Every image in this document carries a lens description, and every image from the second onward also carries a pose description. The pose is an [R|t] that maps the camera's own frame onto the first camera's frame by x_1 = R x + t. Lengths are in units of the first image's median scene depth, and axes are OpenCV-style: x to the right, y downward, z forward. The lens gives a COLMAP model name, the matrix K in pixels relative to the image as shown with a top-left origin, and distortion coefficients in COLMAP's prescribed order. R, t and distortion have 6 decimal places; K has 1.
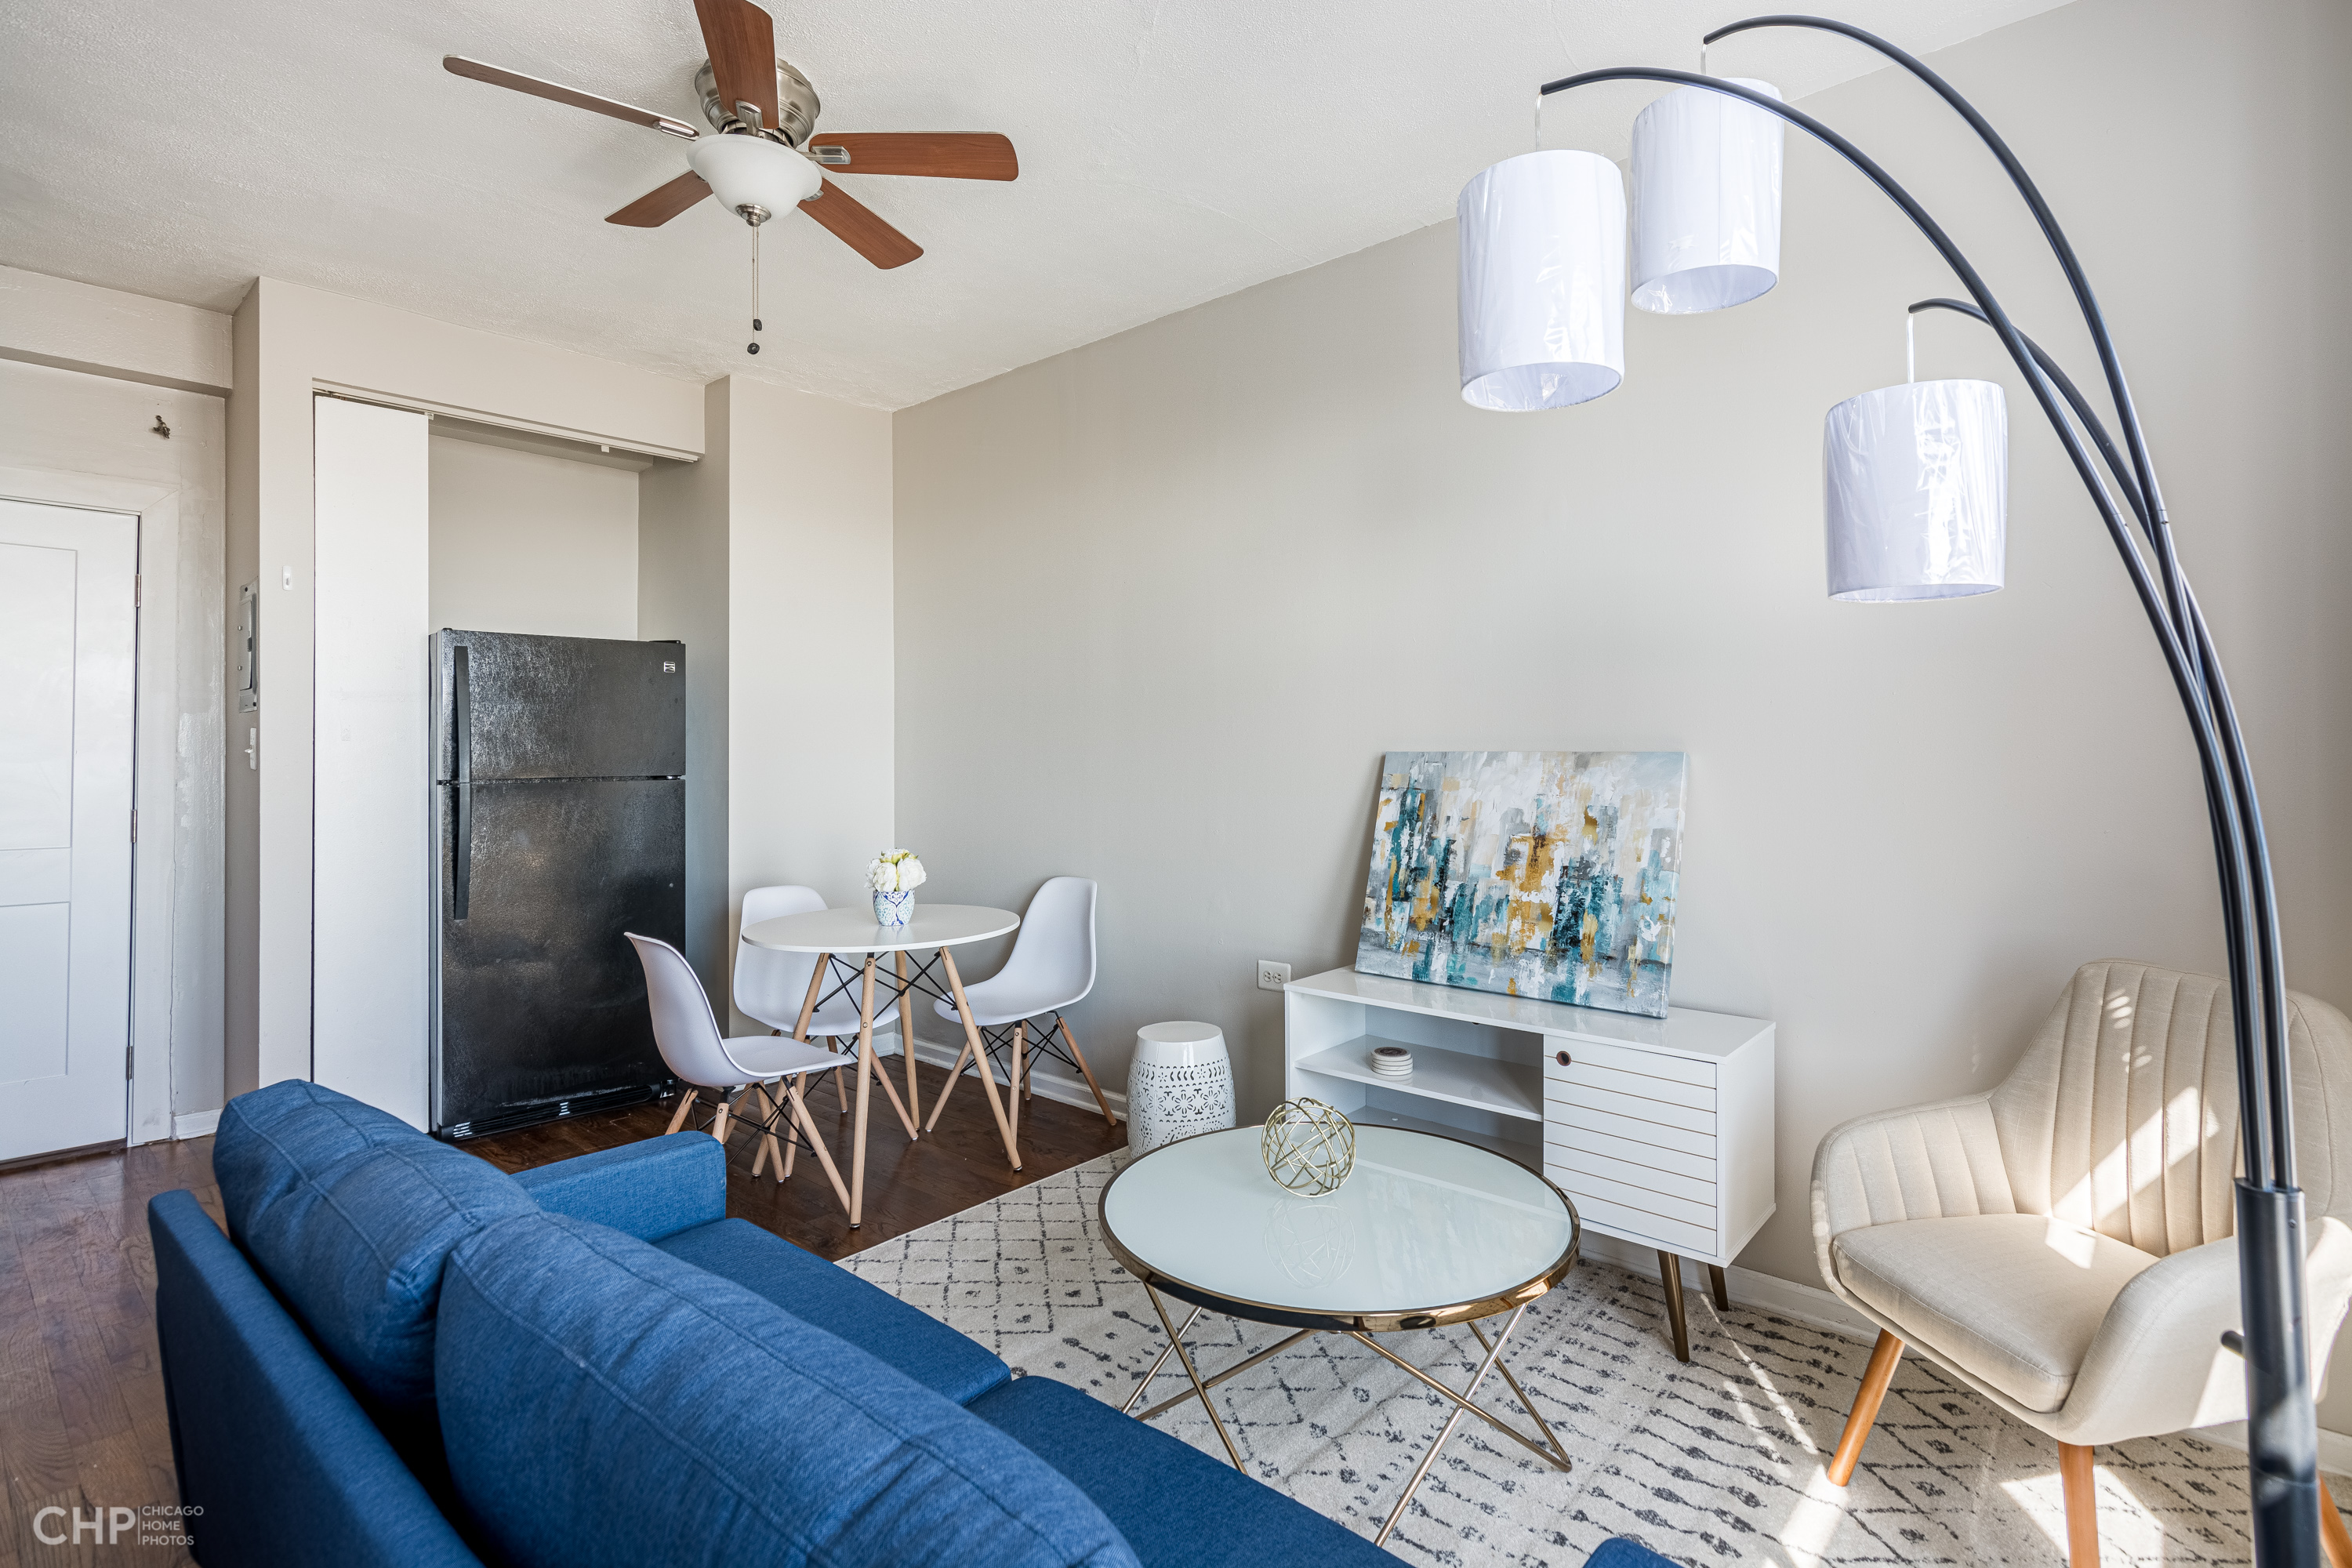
lens RADIAL K [[1101.6, 0, 1184.6], [0, 1101.6, 745.8], [0, 0, 1]] dist [-0.001251, 0.000061]
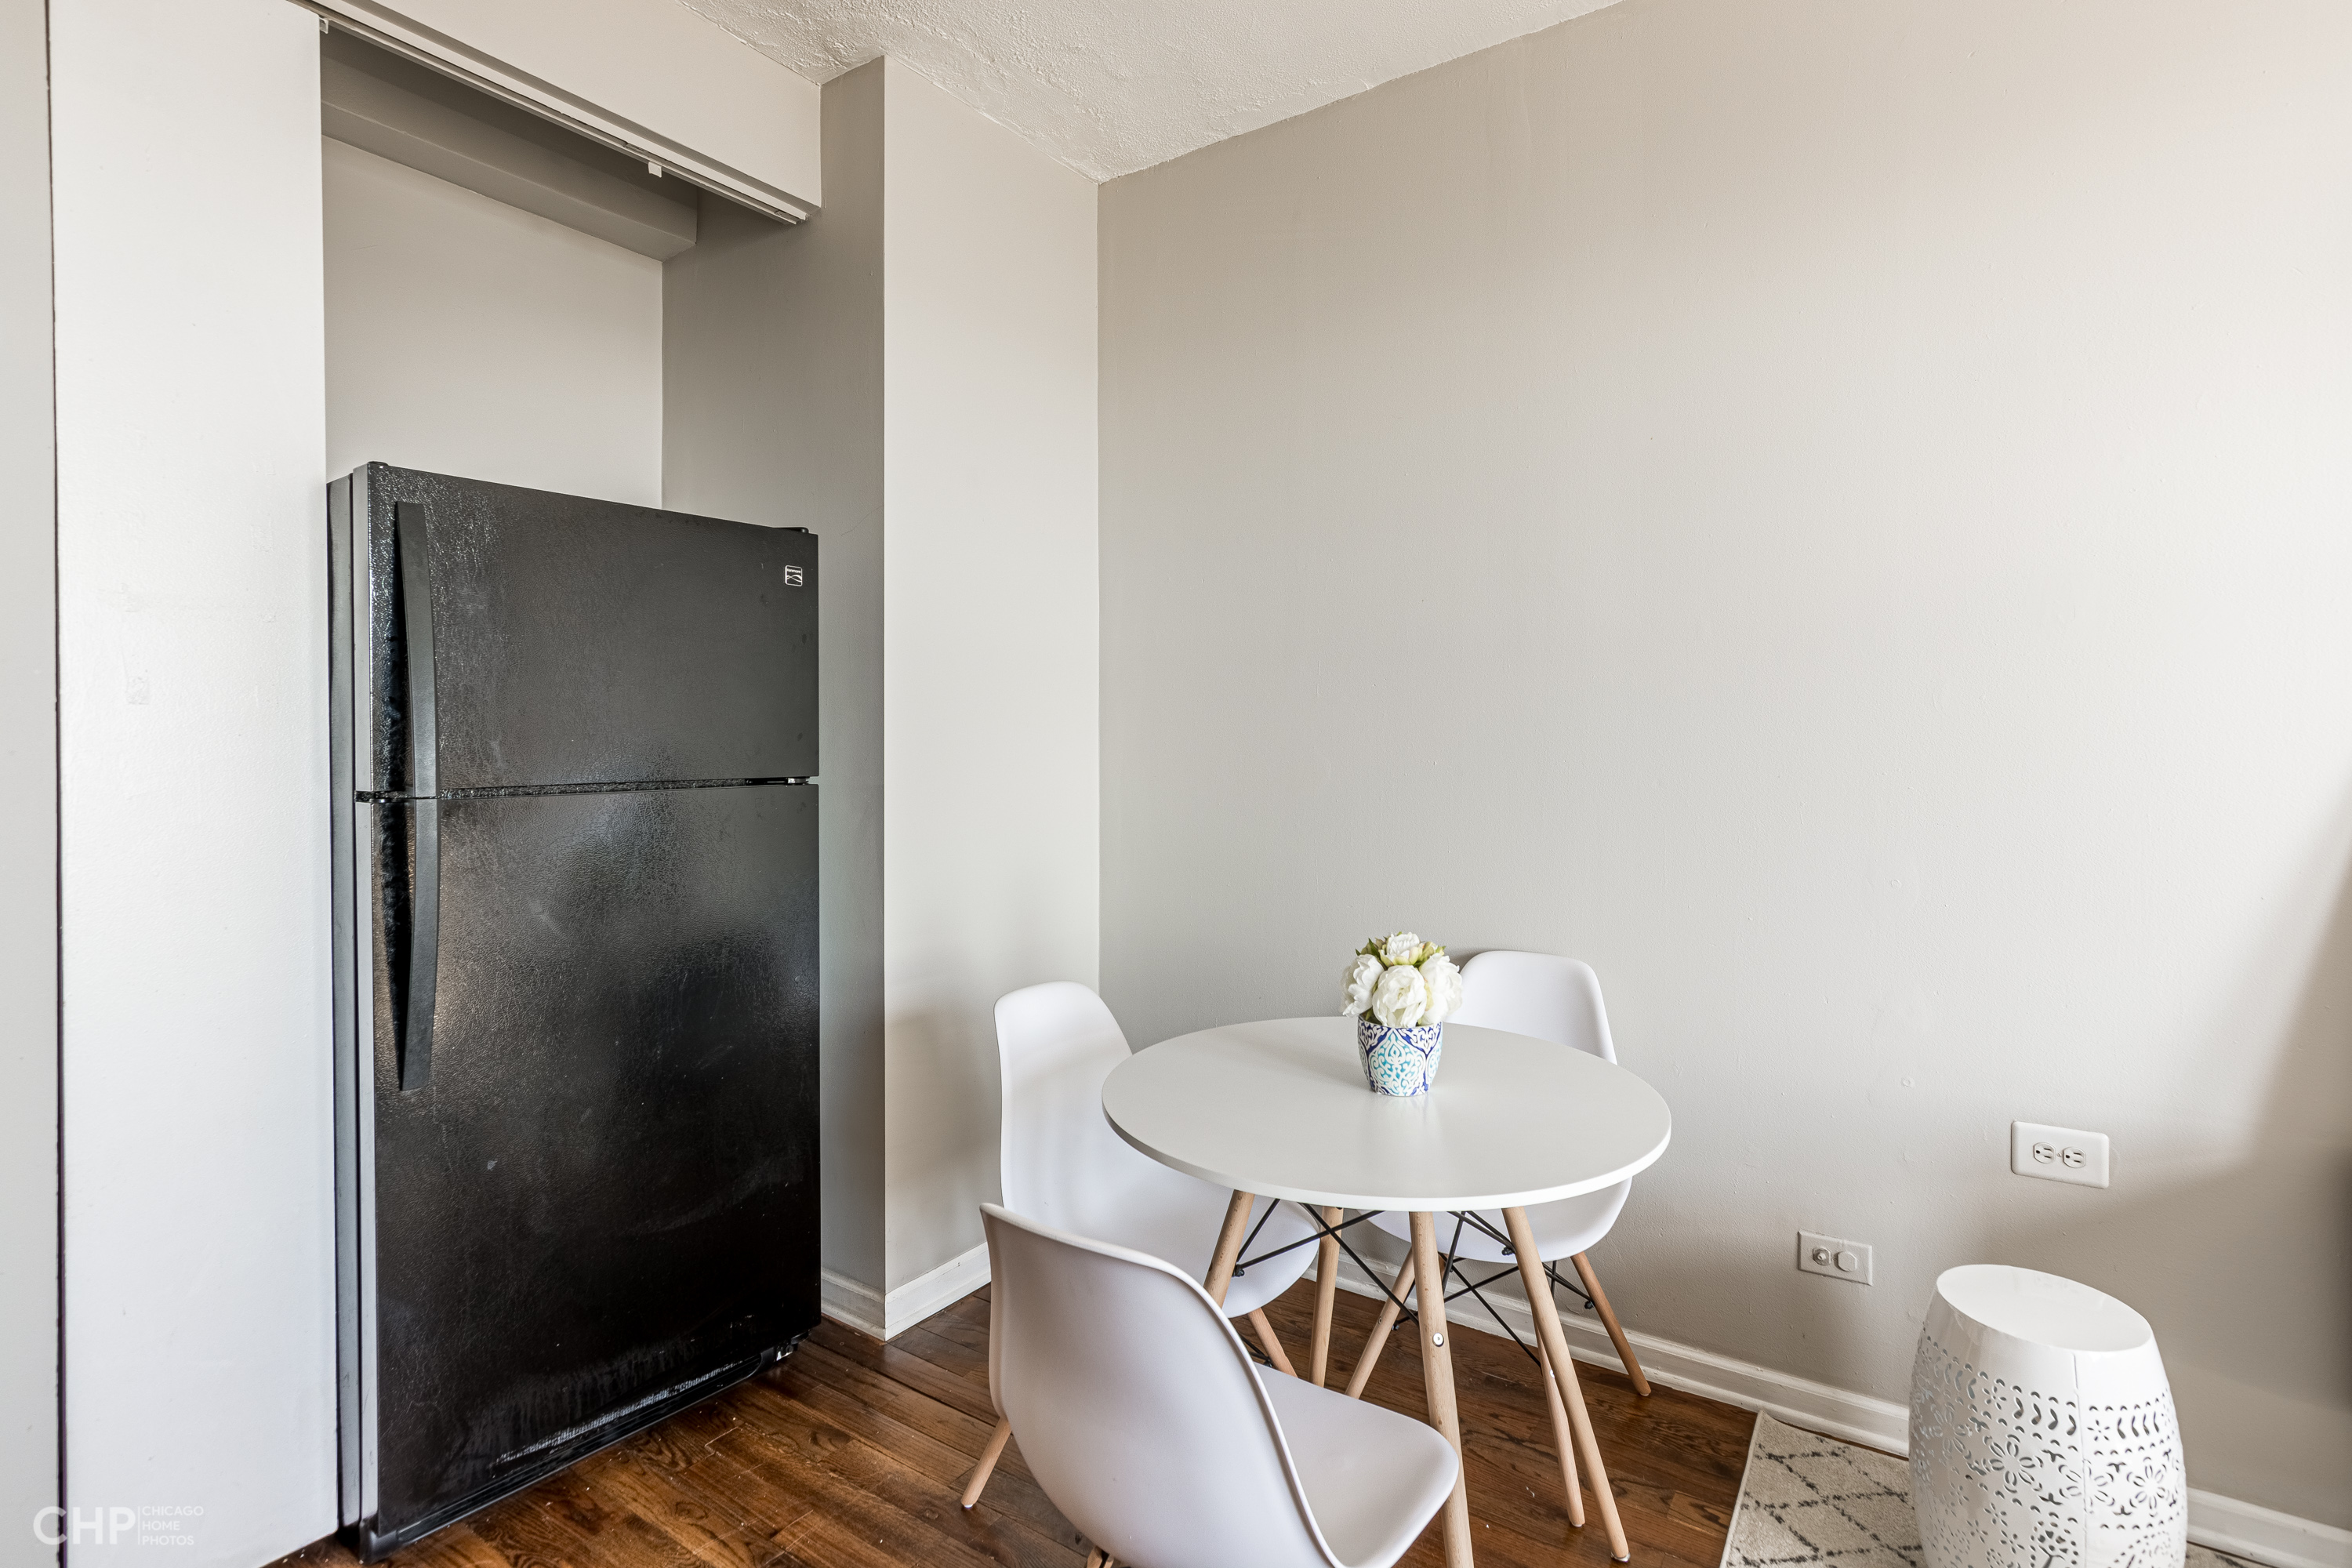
lens RADIAL K [[1101.3, 0, 1174.8], [0, 1101.3, 751.0], [0, 0, 1]] dist [0.000890, 0.000490]
pose [[0.991525, 0.003350, 0.129876, -0.380320], [-0.005695, 0.999827, 0.017684, 0.003911], [-0.129794, -0.018274, 0.991373, 0.473924]]
